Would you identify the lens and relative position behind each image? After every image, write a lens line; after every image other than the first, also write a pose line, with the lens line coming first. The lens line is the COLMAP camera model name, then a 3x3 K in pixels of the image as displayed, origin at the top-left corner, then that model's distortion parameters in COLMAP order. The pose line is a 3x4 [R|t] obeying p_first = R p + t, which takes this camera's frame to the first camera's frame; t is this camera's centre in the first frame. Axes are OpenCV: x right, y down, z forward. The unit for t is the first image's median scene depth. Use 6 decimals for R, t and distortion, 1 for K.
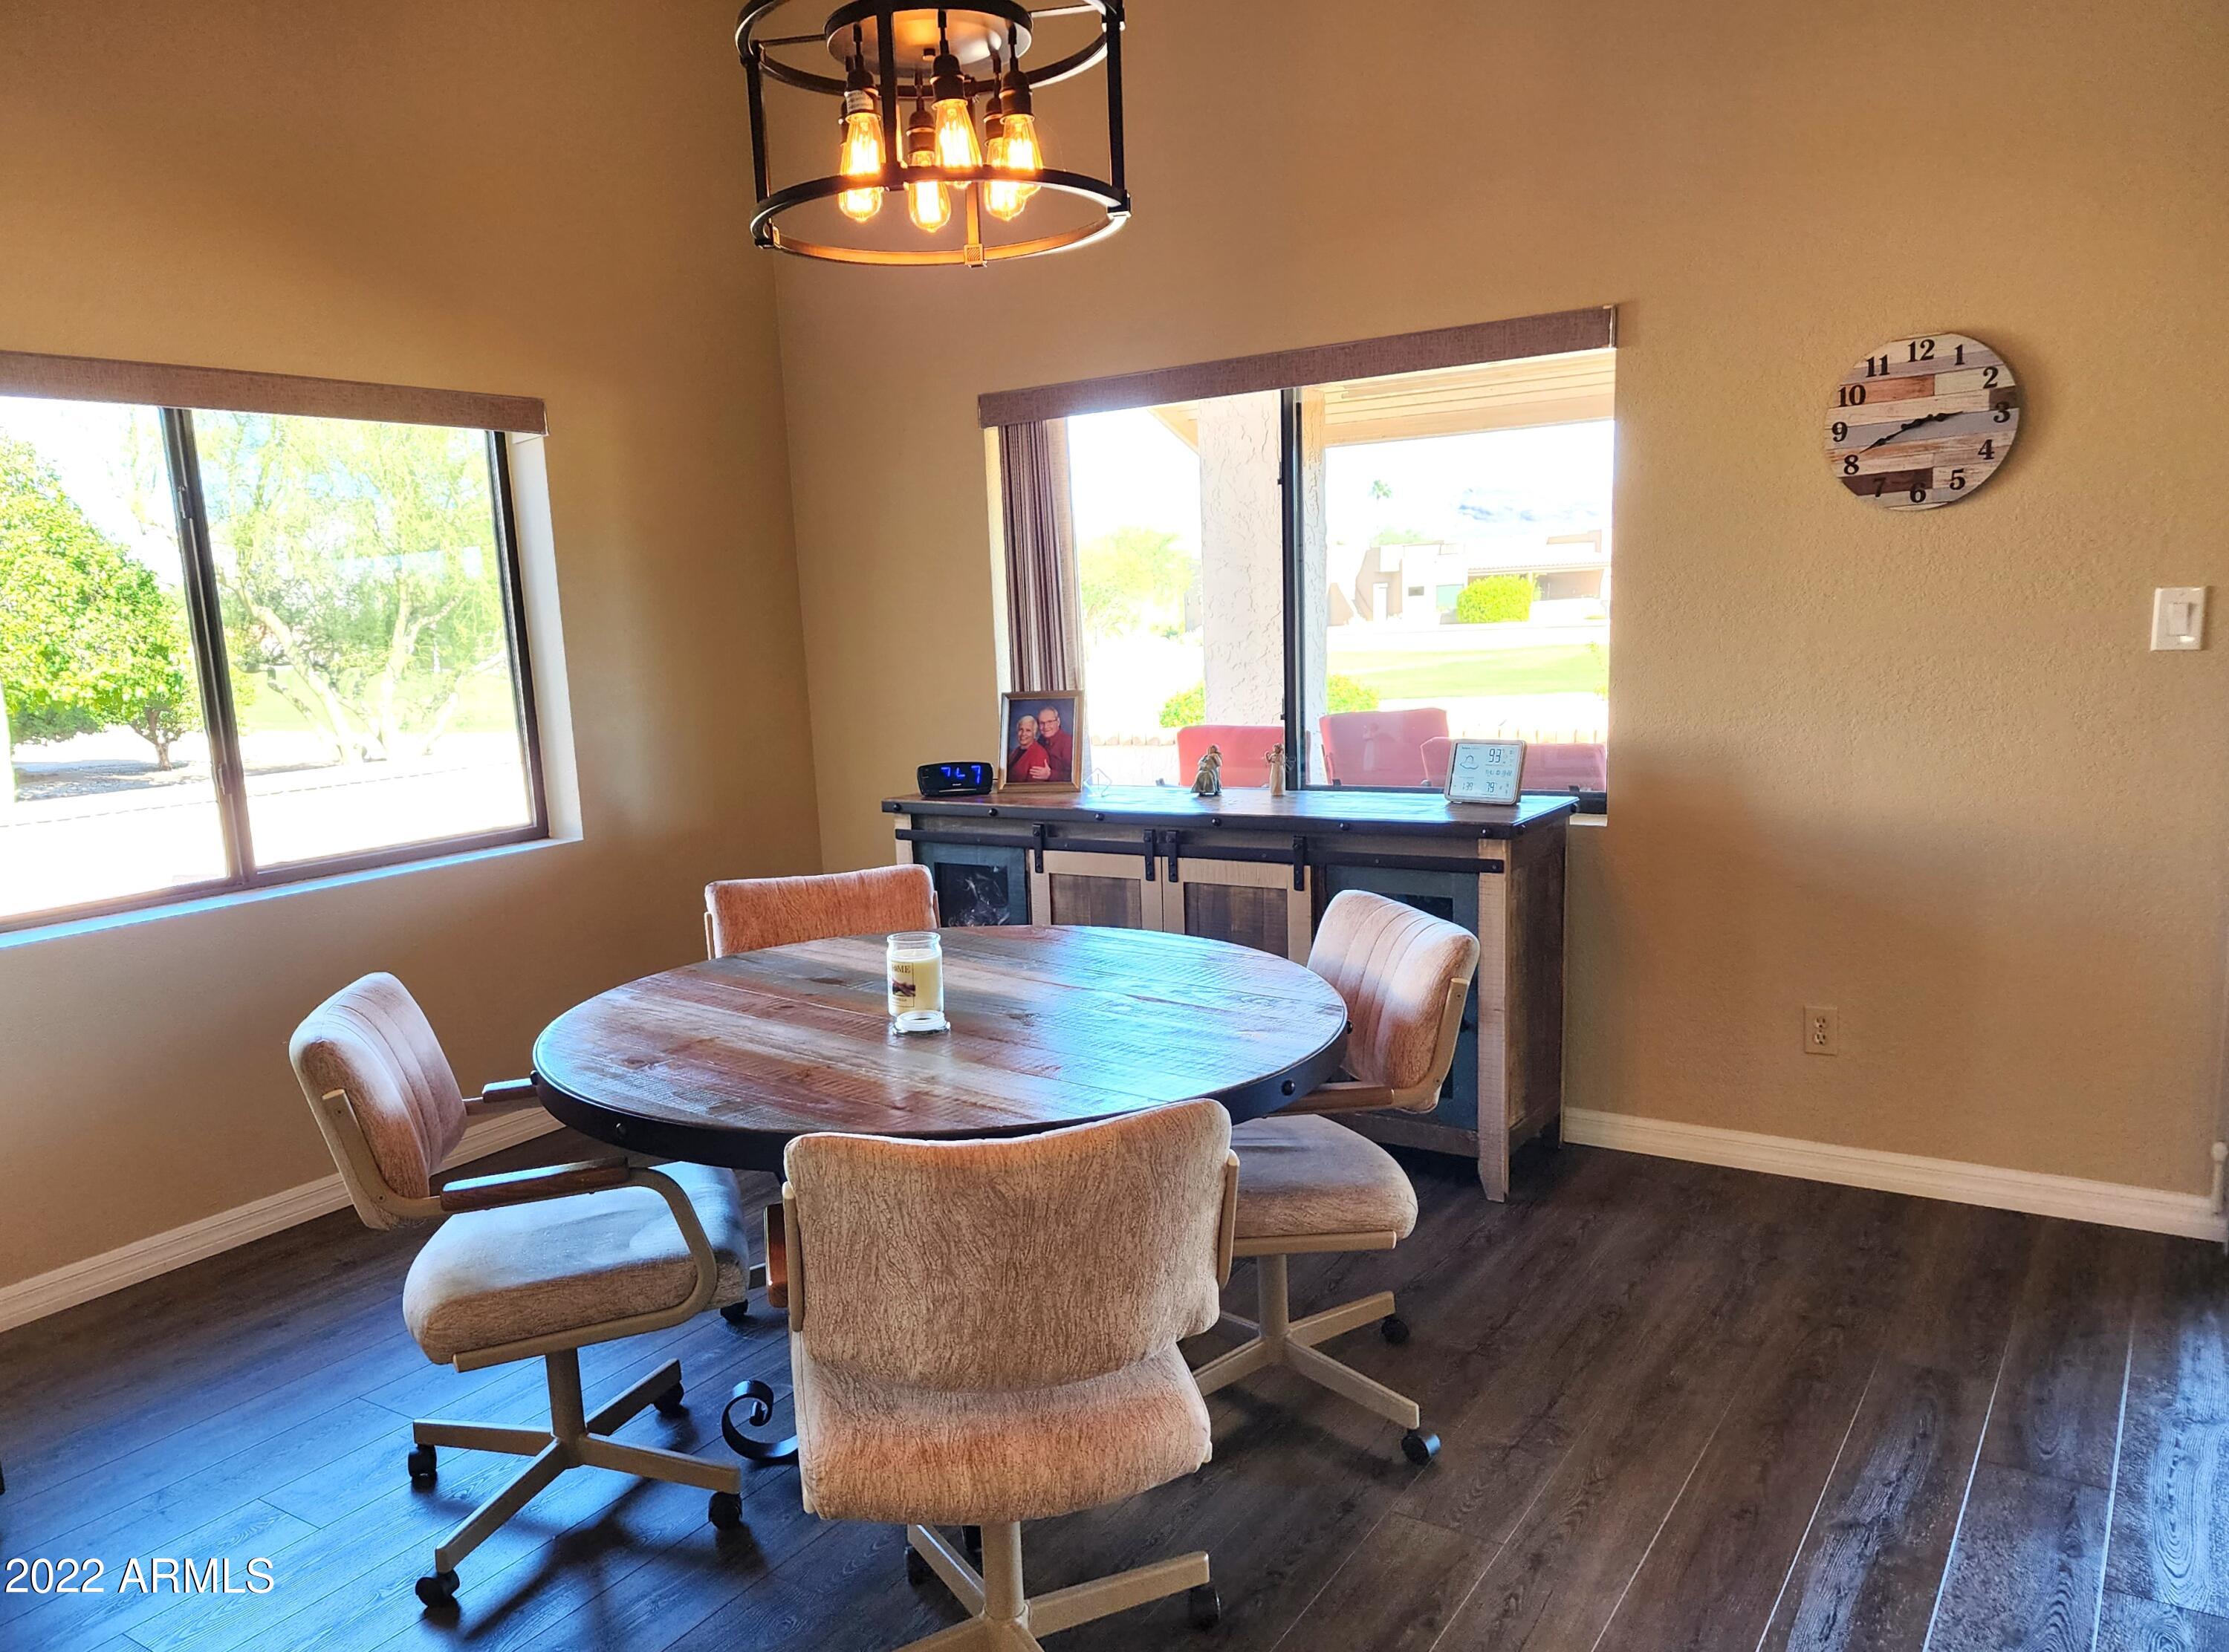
lens RADIAL K [[1679.6, 0, 1002.7], [0, 1679.6, 892.0], [0, 0, 1]] dist [0.009931, -0.001472]
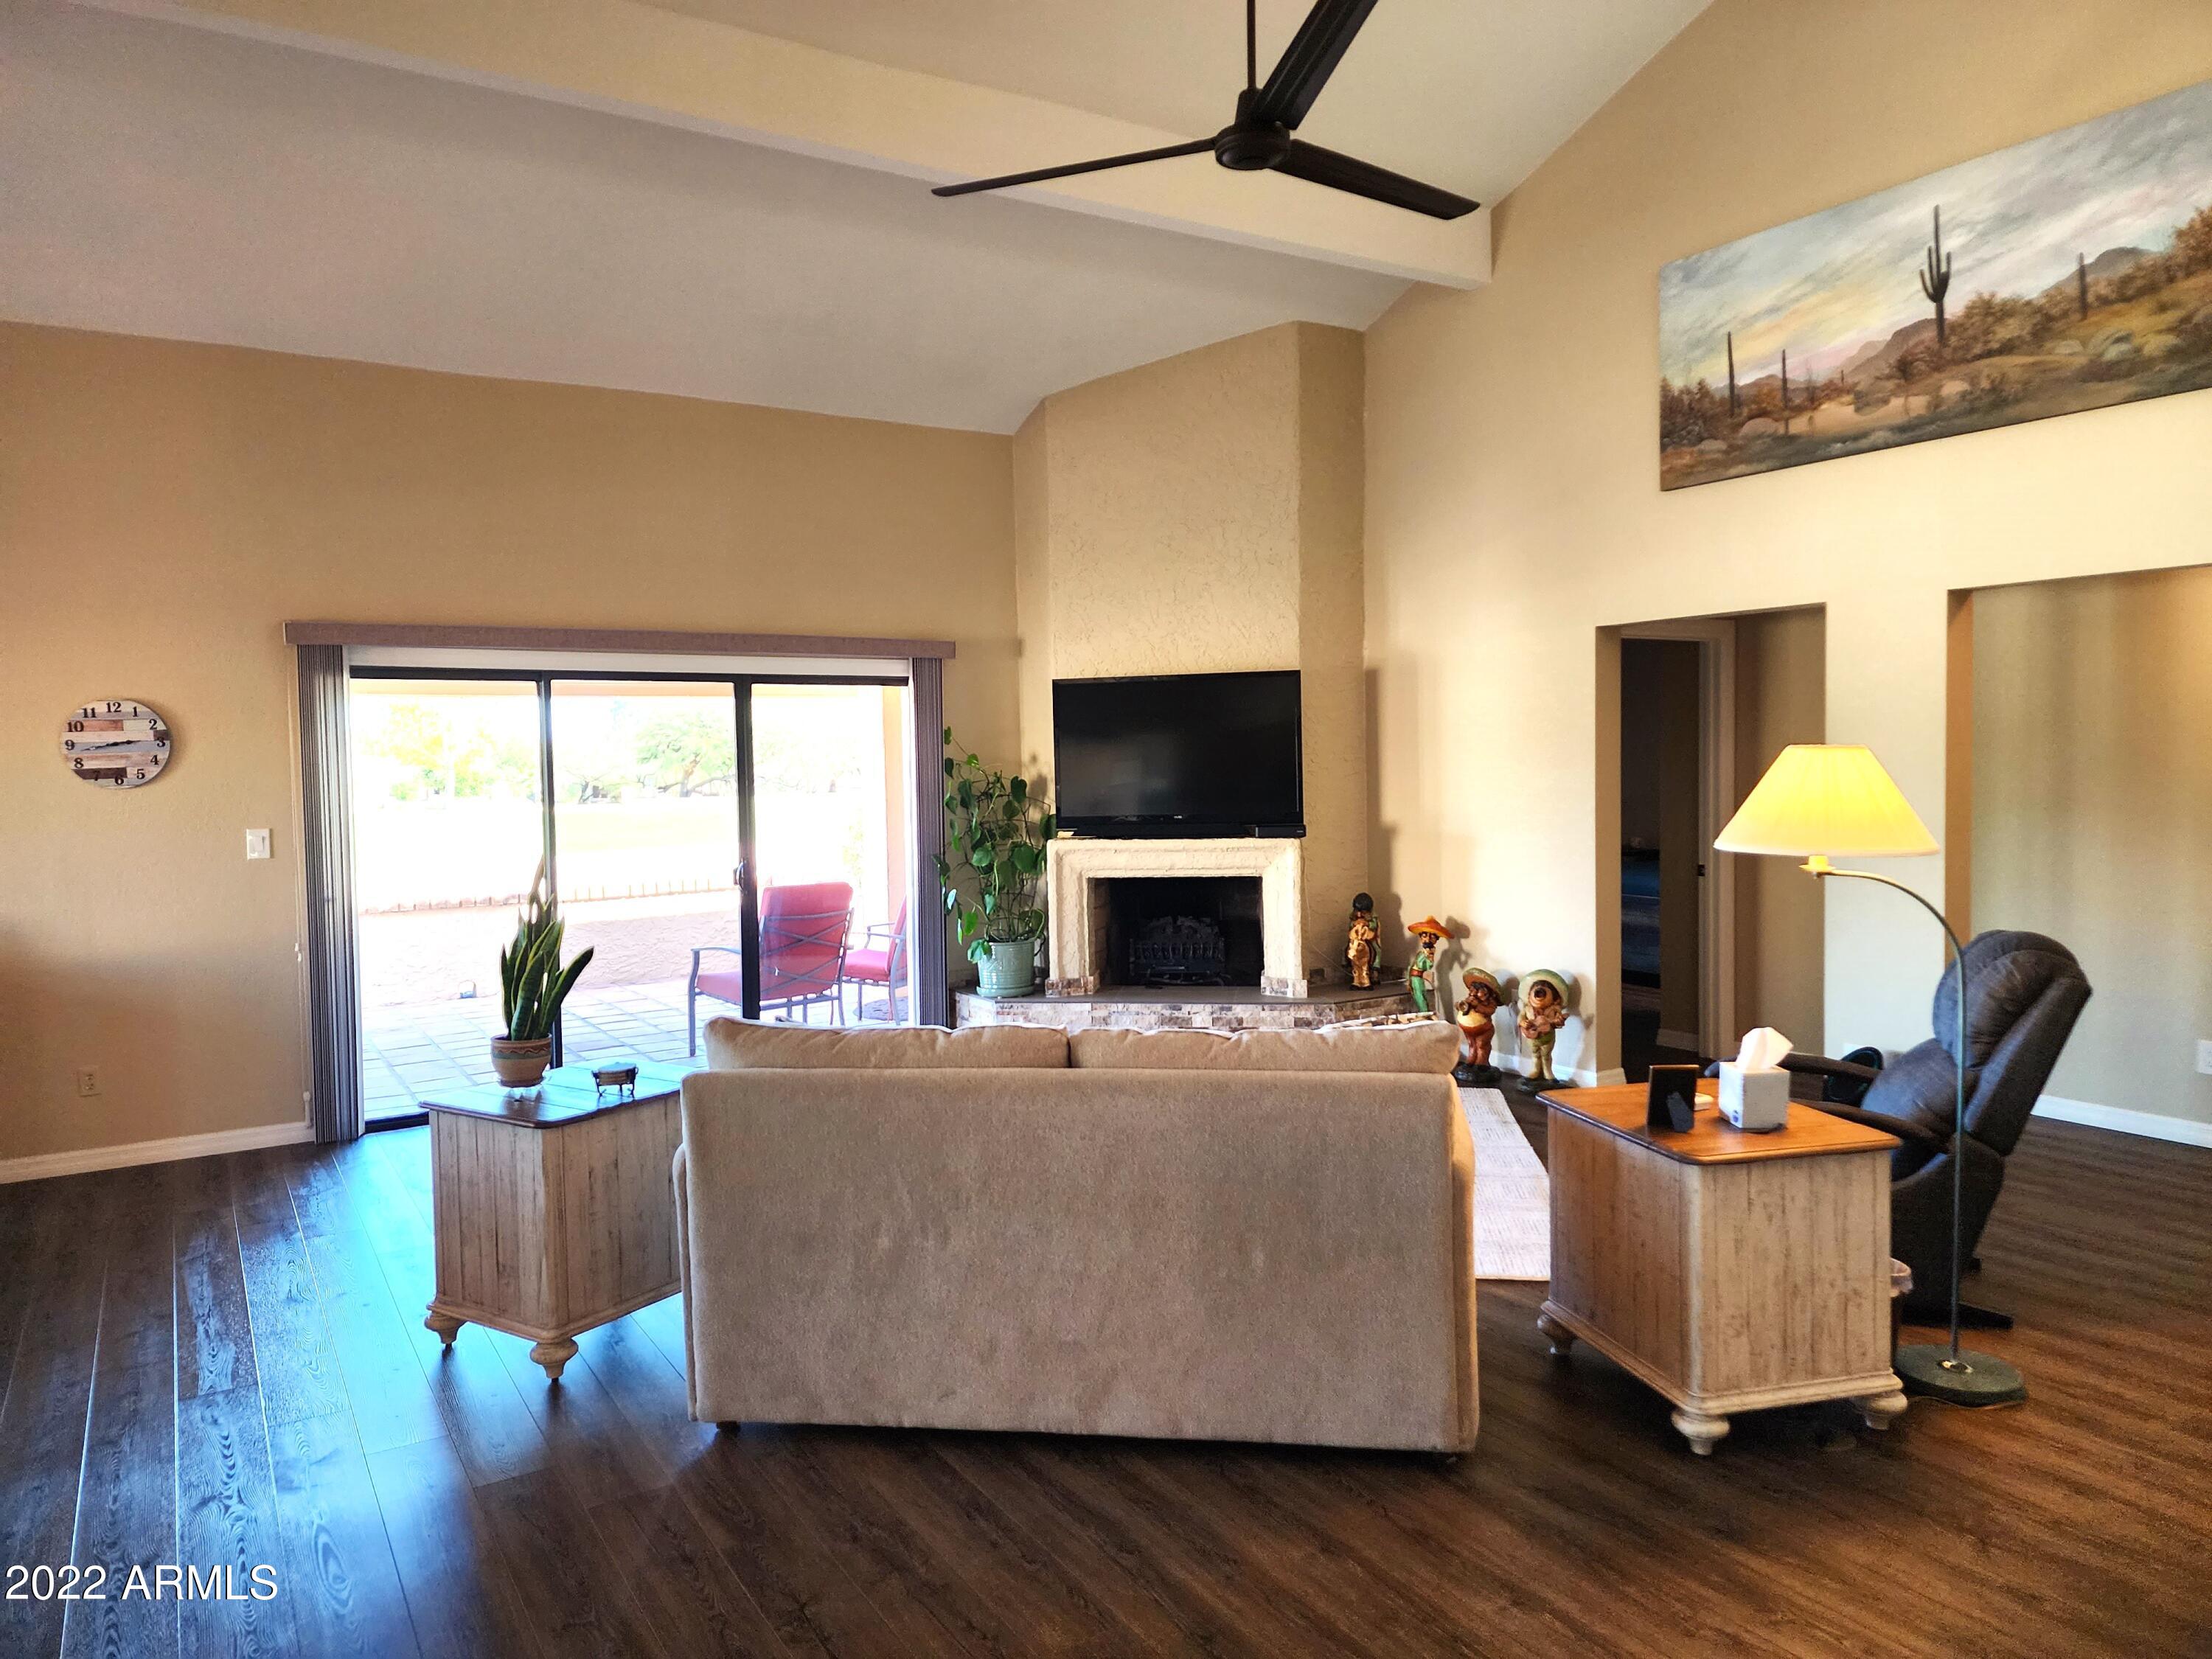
lens RADIAL K [[1512.2, 0, 1094.8], [0, 1512.2, 824.9], [0, 0, 1]] dist [0.058839, -0.017940]
pose [[0.385880, -0.001739, 0.922547, -0.627851], [0.158864, 0.985185, -0.064593, 0.099285], [-0.908768, 0.171485, 0.380439, -0.643548]]
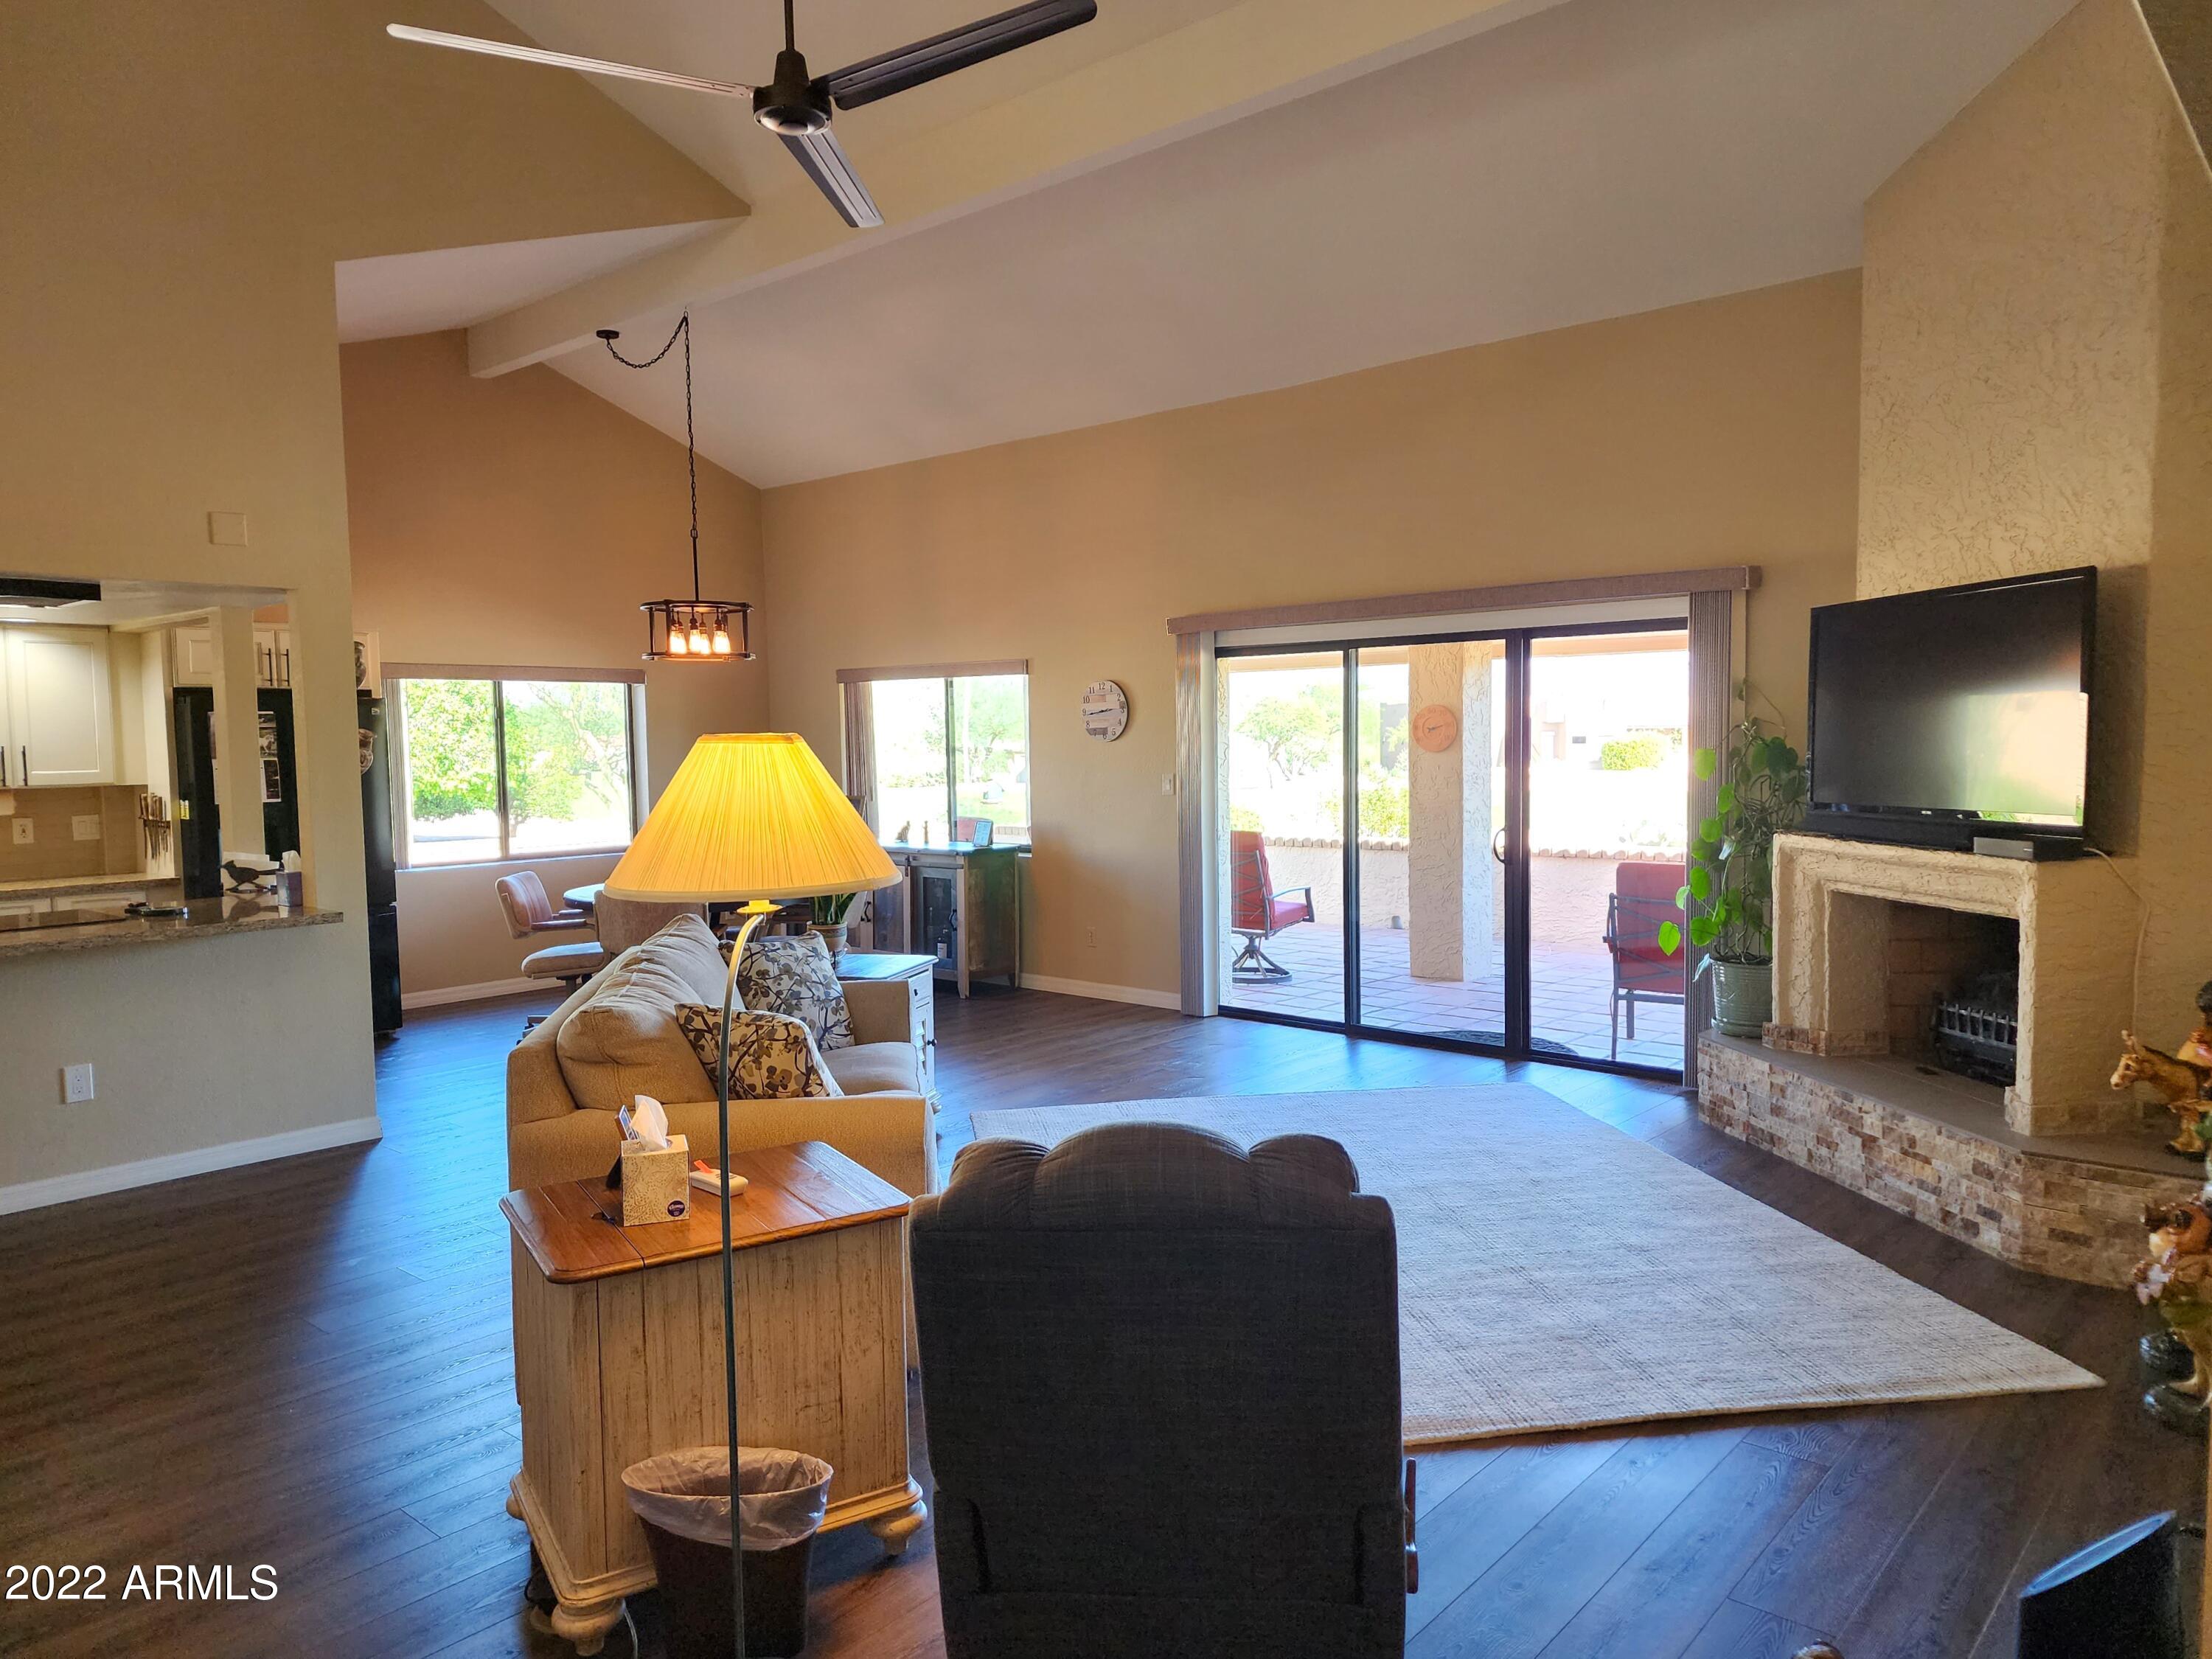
lens RADIAL K [[1512.2, 0, 1110.9], [0, 1512.2, 821.4], [0, 0, 1]] dist [0.058839, -0.017940]
pose [[0.994533, 0.038524, -0.097058, 0.780889], [-0.049183, 0.992720, -0.109942, 0.167313], [0.092116, 0.114114, 0.989188, -1.384669]]
